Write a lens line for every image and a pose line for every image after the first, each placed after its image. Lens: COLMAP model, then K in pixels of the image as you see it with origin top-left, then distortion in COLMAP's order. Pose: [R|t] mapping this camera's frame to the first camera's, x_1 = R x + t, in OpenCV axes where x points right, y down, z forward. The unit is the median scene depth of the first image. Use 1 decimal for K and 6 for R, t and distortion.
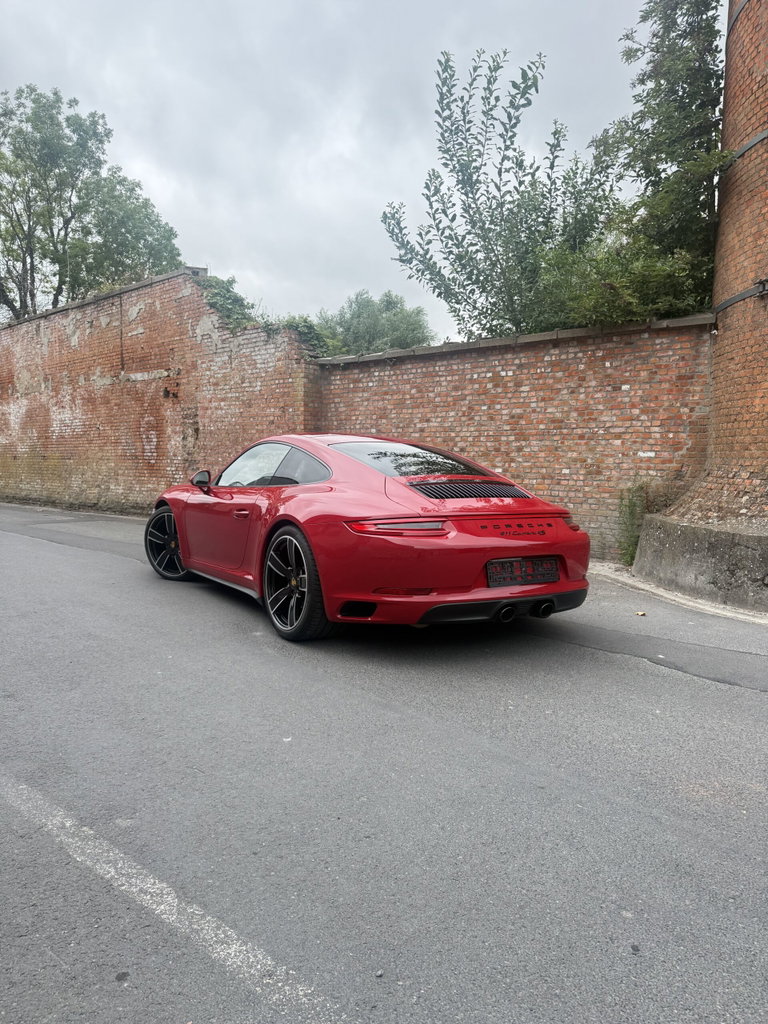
lens RADIAL K [[708.7, 0, 379.4], [0, 708.7, 555.8], [0, 0, 1]] dist [0.010458, -0.036300]
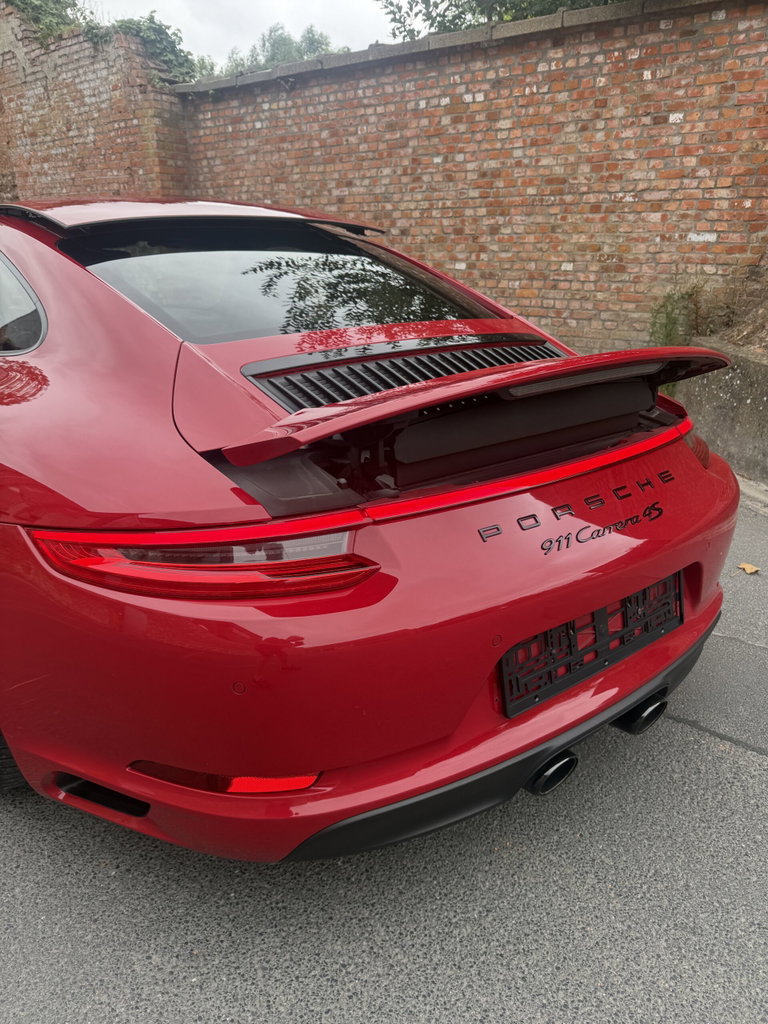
lens RADIAL K [[708.7, 0, 382.6], [0, 708.7, 542.1], [0, 0, 1]] dist [0.010458, -0.036300]
pose [[0.994907, -0.055215, 0.084334, 0.029408], [0.031104, 0.963970, 0.264186, -0.052232], [-0.095882, -0.260217, 0.960778, 0.327082]]
